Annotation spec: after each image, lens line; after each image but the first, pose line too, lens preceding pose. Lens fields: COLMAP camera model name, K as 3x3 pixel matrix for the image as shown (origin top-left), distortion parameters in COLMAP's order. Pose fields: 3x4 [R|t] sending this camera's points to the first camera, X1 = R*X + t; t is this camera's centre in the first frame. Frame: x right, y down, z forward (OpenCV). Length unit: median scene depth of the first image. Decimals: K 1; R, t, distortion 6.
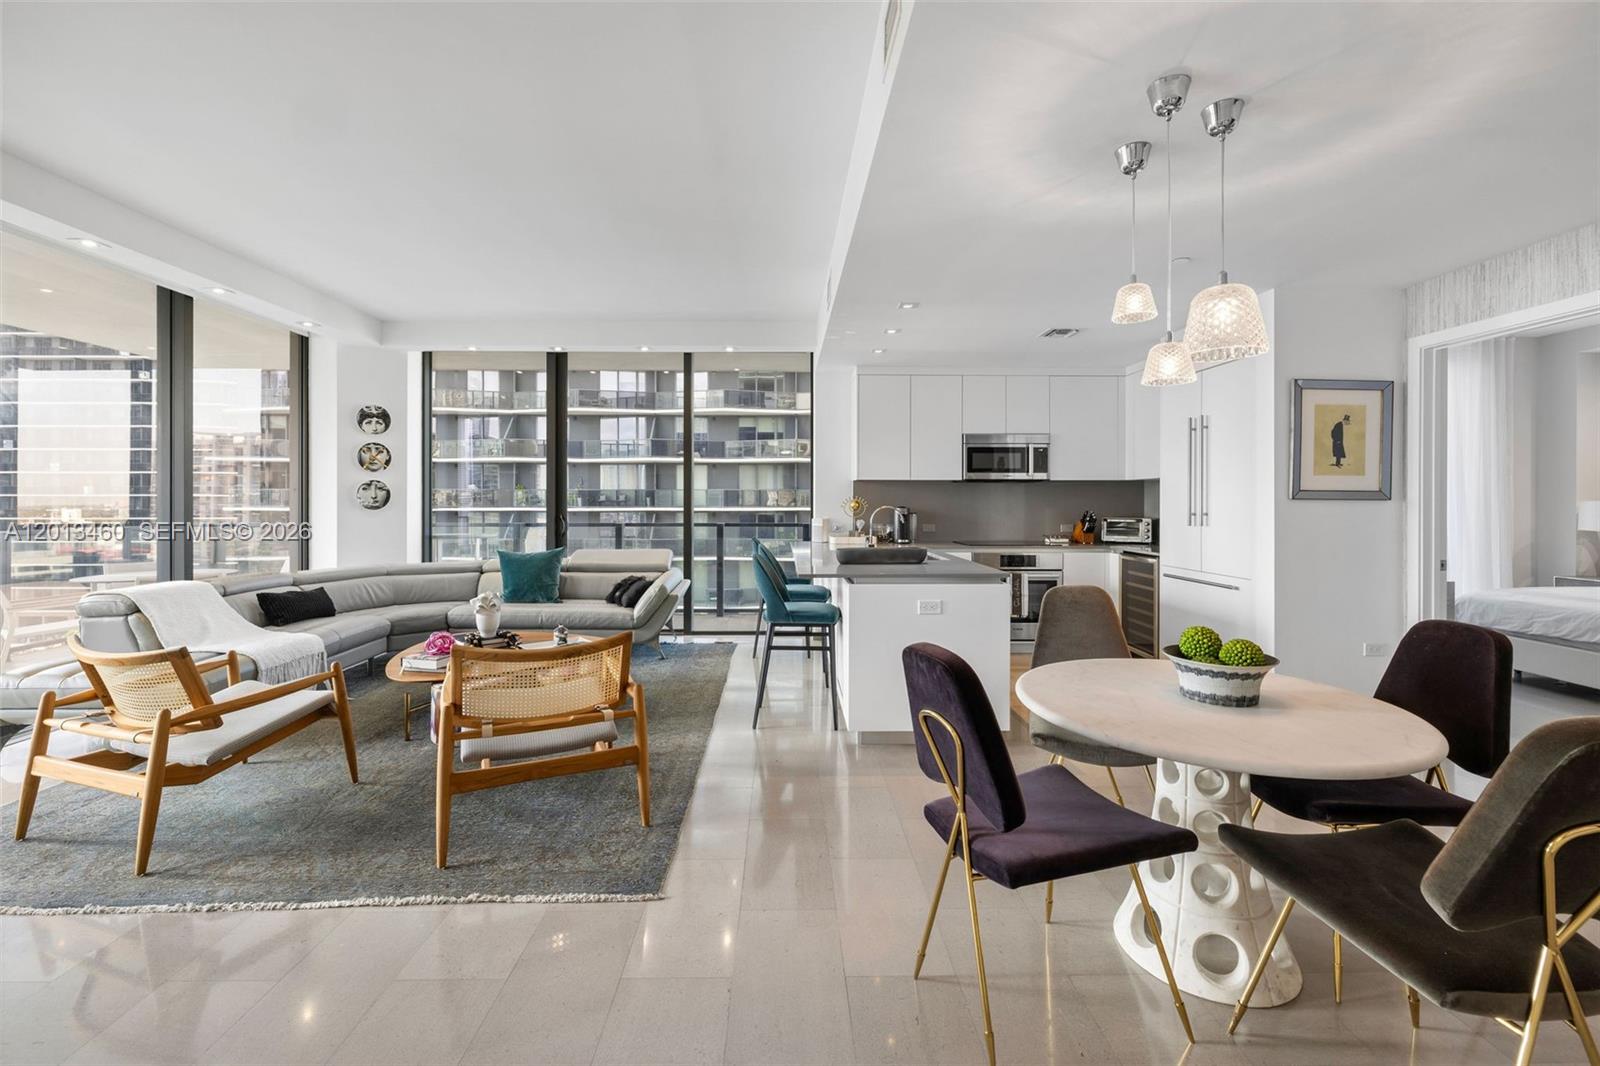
lens RADIAL K [[691.5, 0, 790.0], [0, 691.5, 501.8], [0, 0, 1]] dist [-0.001602, 0.000280]
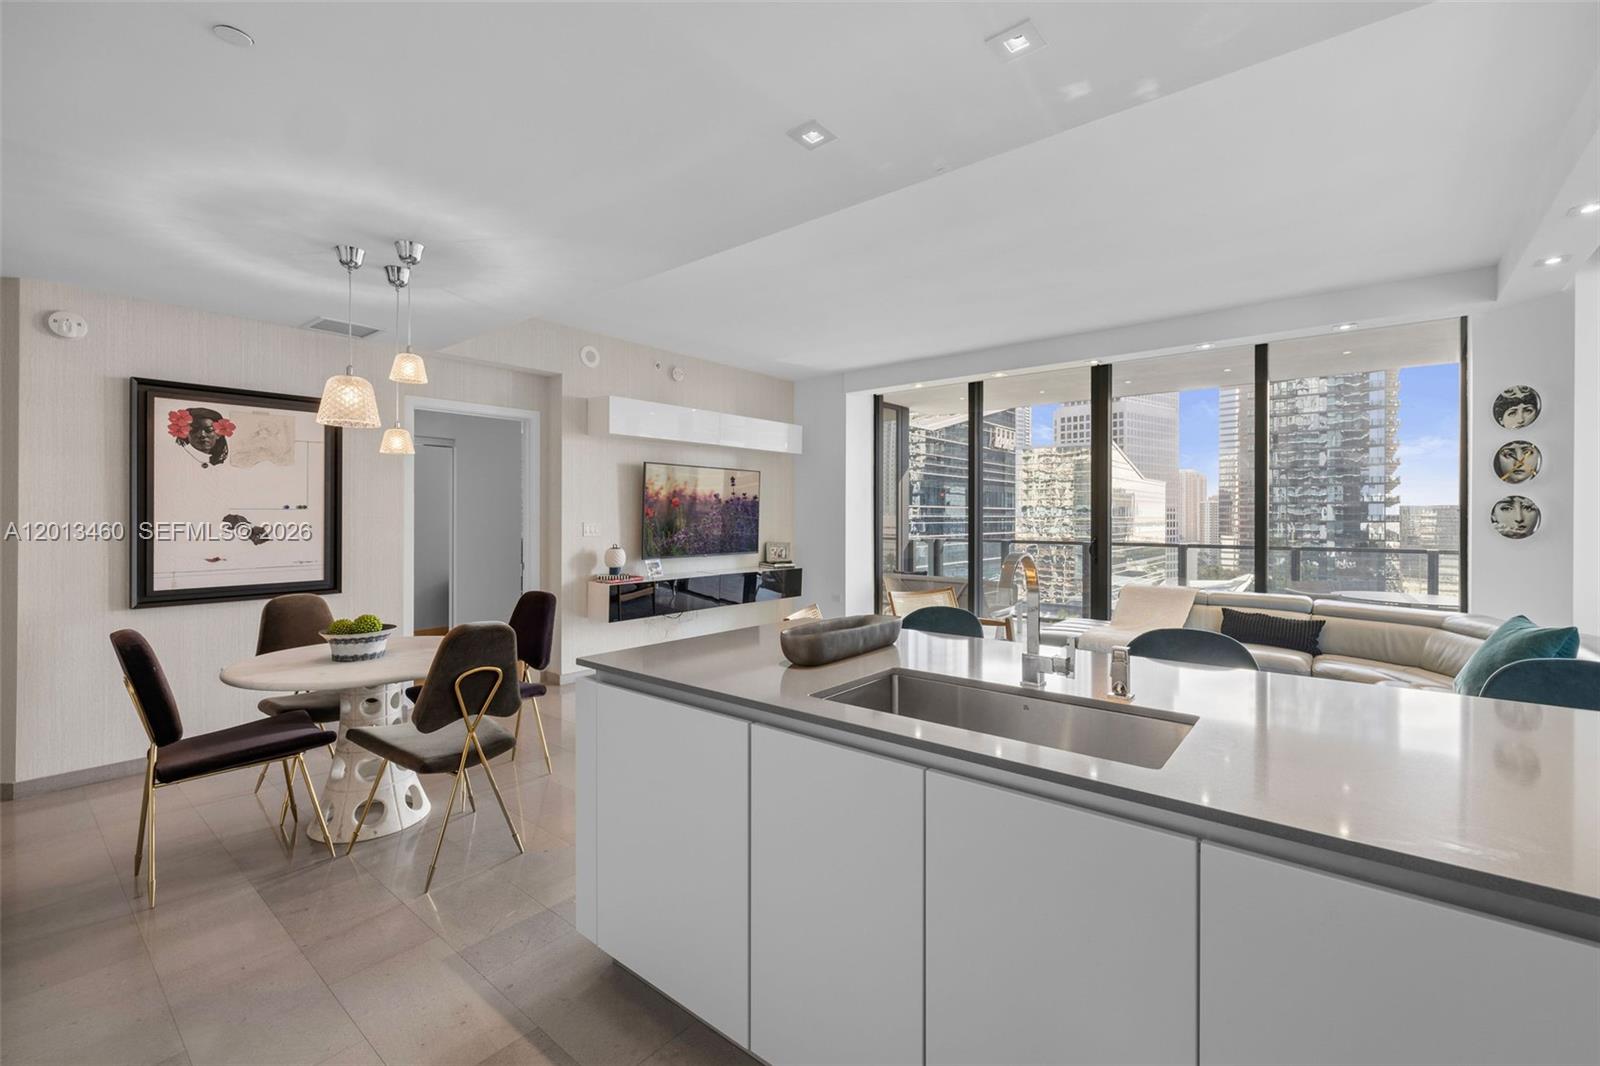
lens RADIAL K [[670.5, 0, 794.1], [0, 670.5, 516.8], [0, 0, 1]] dist [-0.001360, -0.000908]
pose [[-0.649439, -0.002335, -0.760410, 0.383640], [-0.003168, 0.999995, -0.000366, -0.008002], [0.760407, 0.002172, -0.649443, 0.921183]]
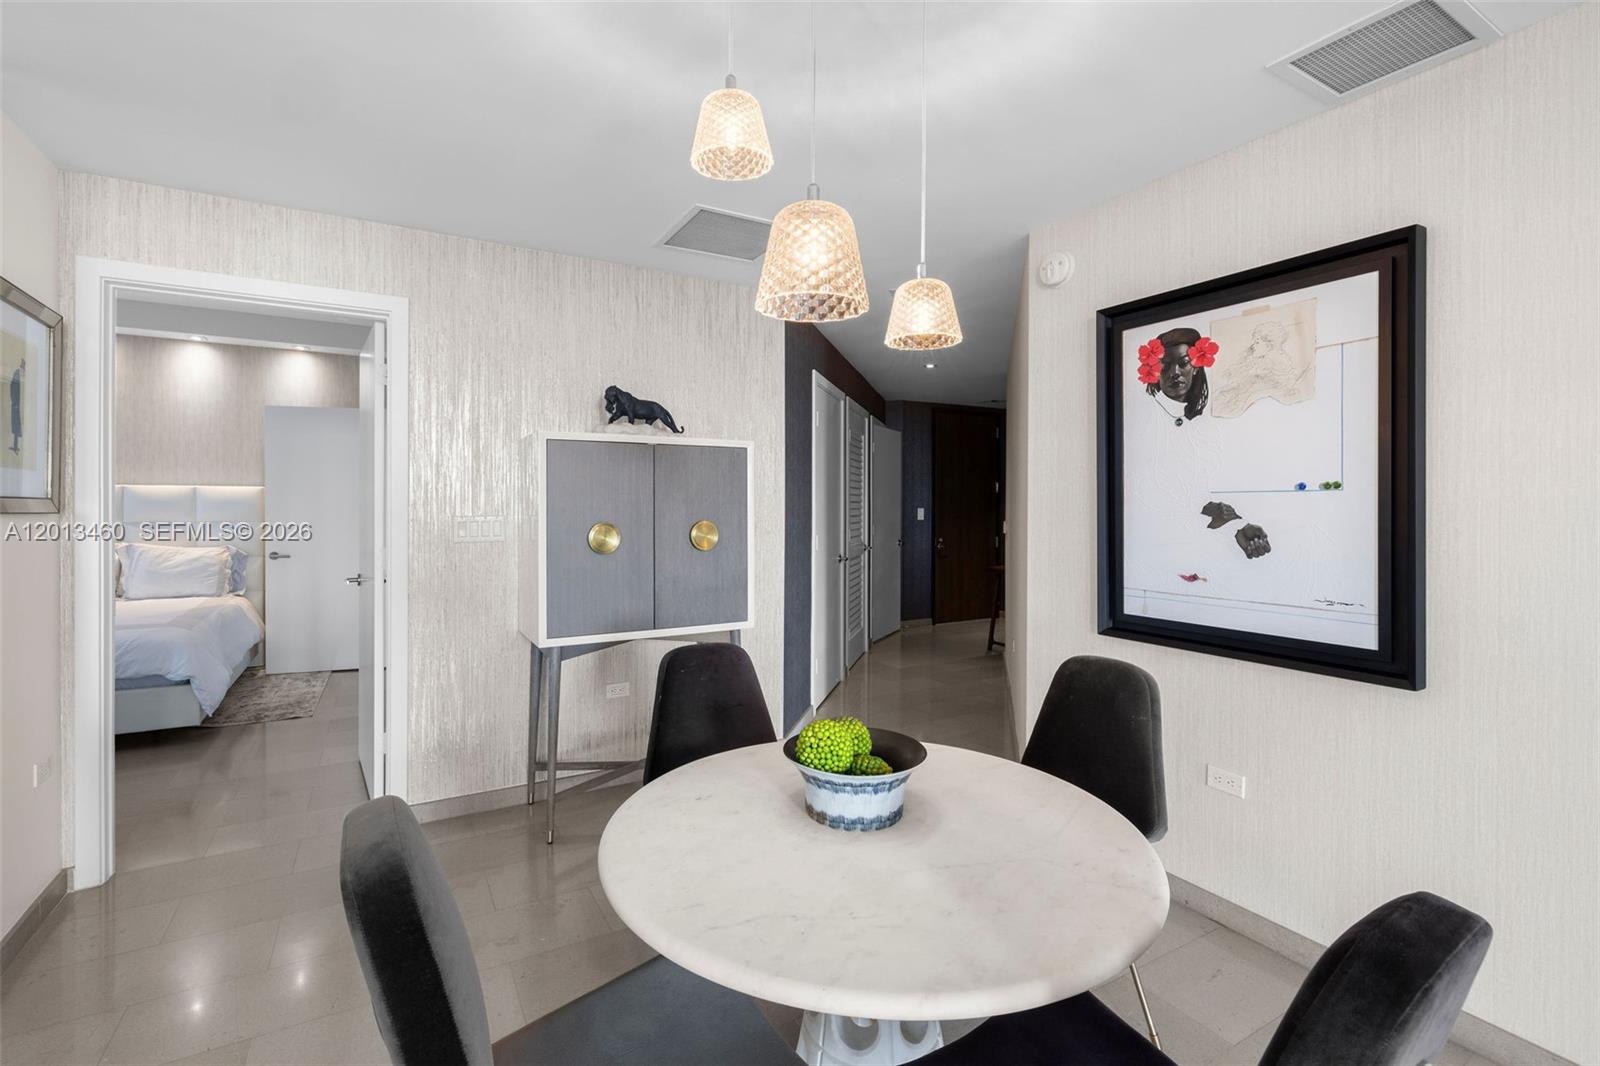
lens RADIAL K [[721.5, 0, 794.4], [0, 721.5, 506.1], [0, 0, 1]] dist [0.000132, 0.000237]
pose [[-0.488967, -0.003385, 0.872296, 0.006172], [-0.001482, 0.999994, 0.003050, -0.007375], [-0.872301, 0.000199, -0.488969, 0.479474]]
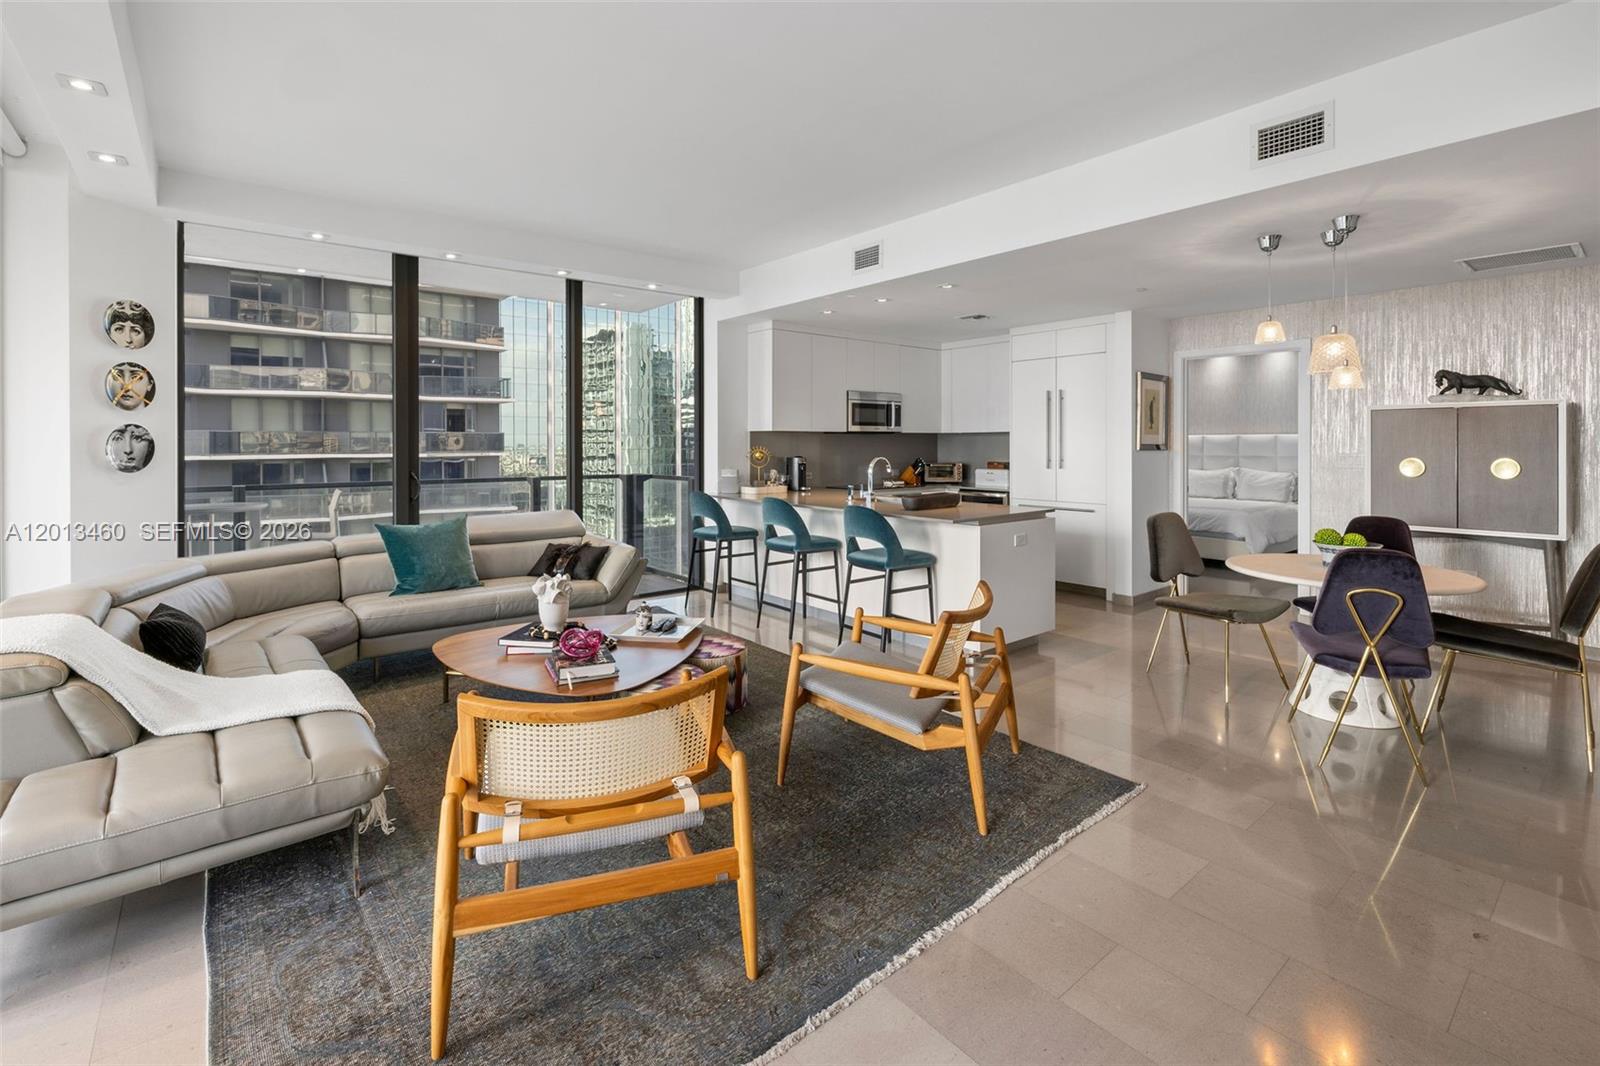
lens RADIAL K [[721.5, 0, 773.5], [0, 721.5, 448.0], [0, 0, 1]] dist [0.000132, 0.000237]
pose [[0.786673, -0.005878, 0.617342, -0.570711], [0.002922, 0.999979, 0.005797, -0.012645], [-0.617363, -0.002757, 0.786674, 0.155539]]
